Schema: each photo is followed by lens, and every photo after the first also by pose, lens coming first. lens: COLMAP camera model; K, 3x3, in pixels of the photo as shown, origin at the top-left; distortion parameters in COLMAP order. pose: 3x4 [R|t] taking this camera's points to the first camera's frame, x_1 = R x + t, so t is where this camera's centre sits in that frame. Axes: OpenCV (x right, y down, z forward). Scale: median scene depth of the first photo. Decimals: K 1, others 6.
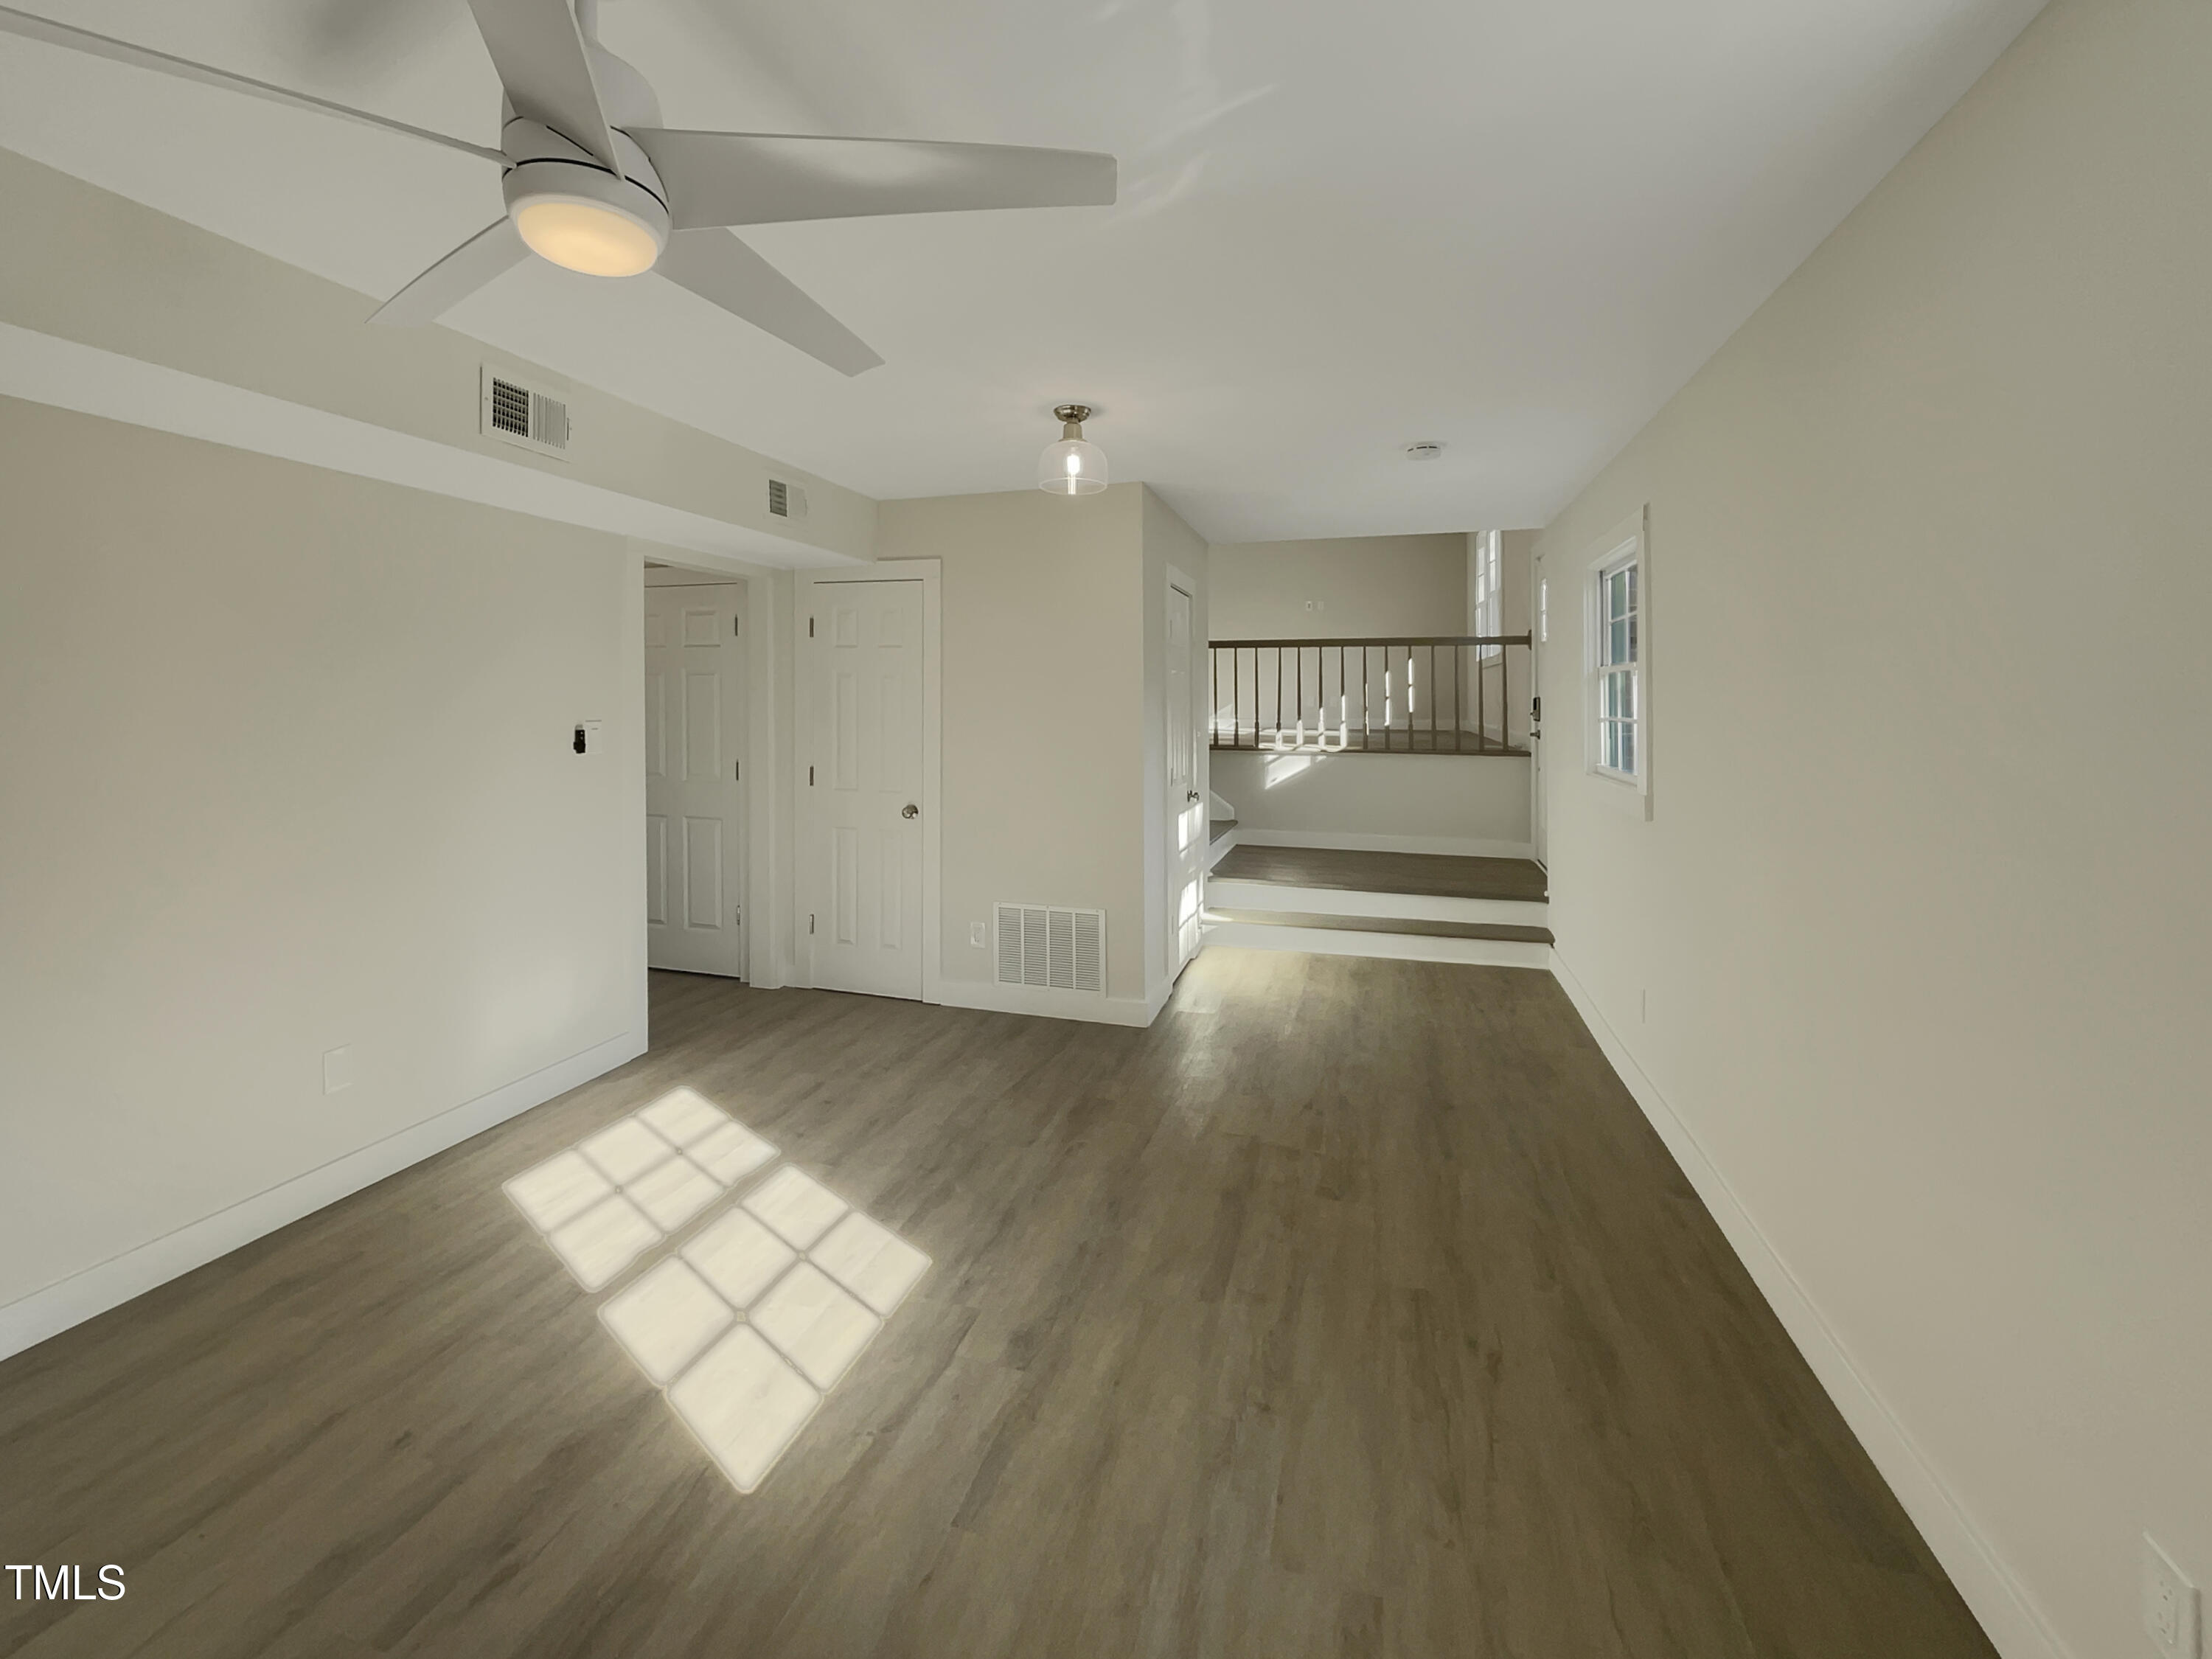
lens RADIAL K [[914.6, 0, 1094.9], [0, 914.6, 793.6], [0, 0, 1]] dist [0.013225, 0.000458]
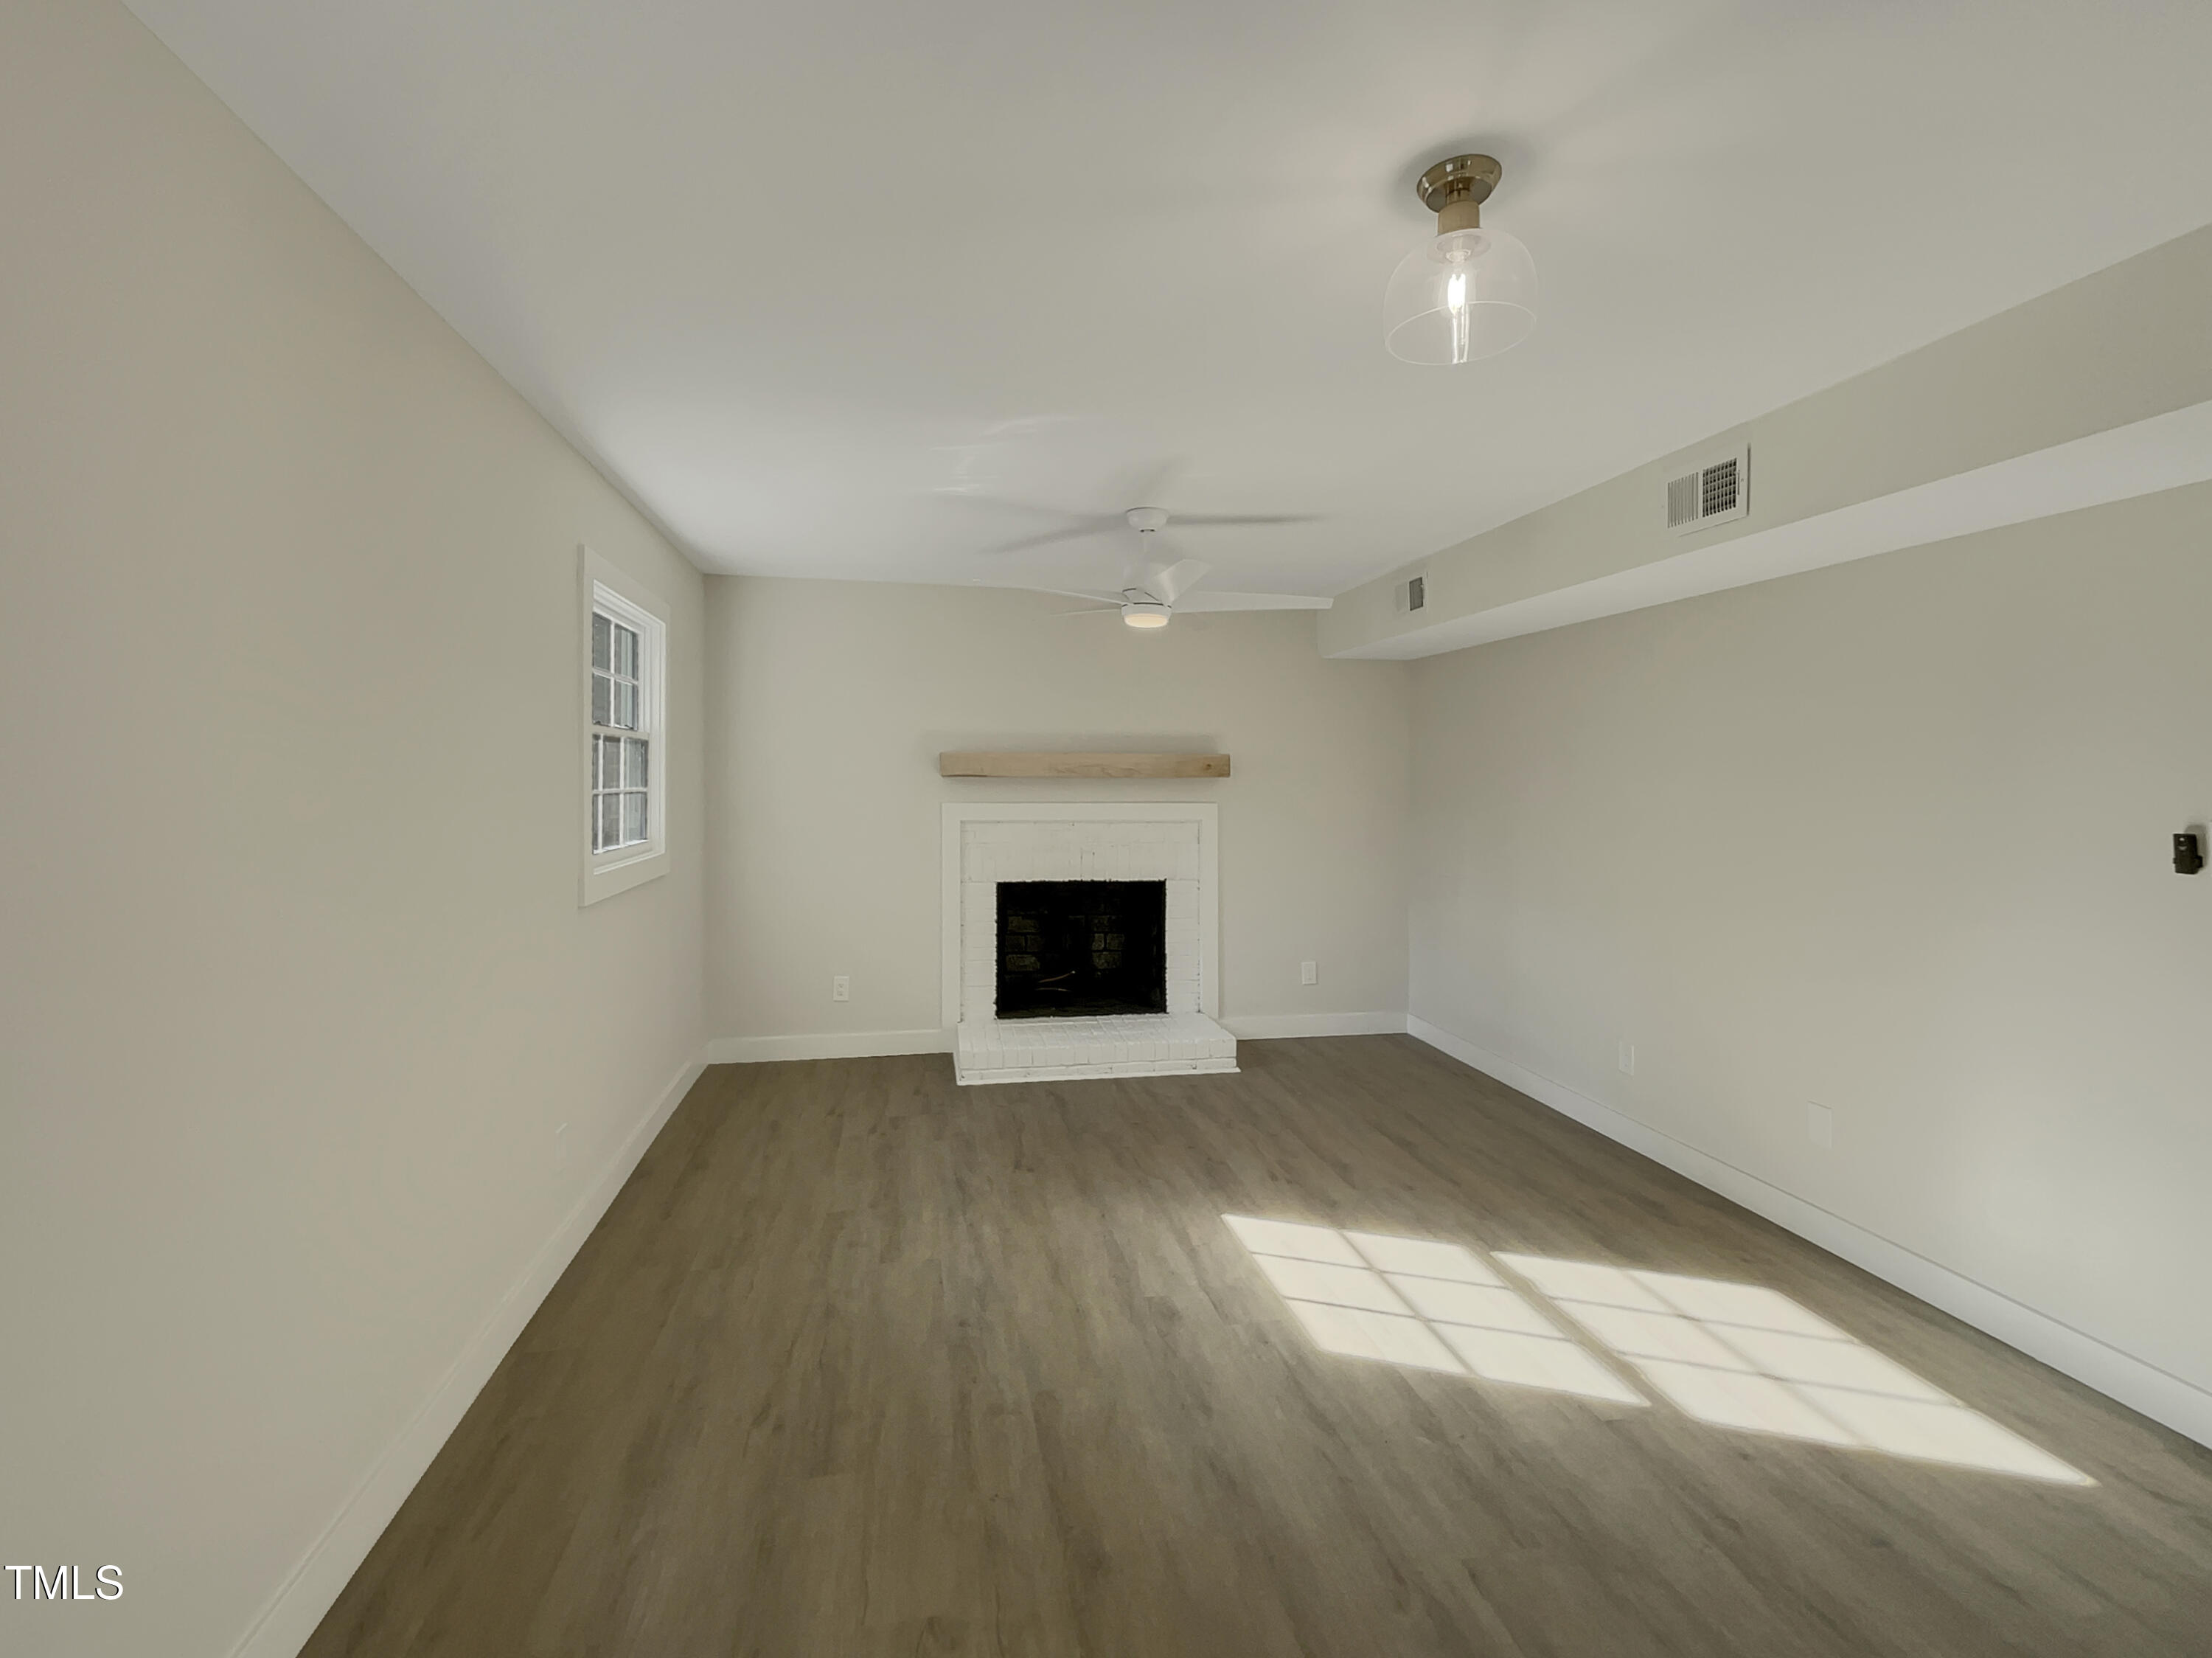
lens RADIAL K [[914.7, 0, 1094.9], [0, 914.7, 793.1], [0, 0, 1]] dist [0.013225, 0.000458]
pose [[-0.876791, -0.003474, -0.480860, 0.550936], [-0.058999, 0.993196, 0.100403, -0.180337], [0.477239, 0.116403, -0.871030, 1.813566]]
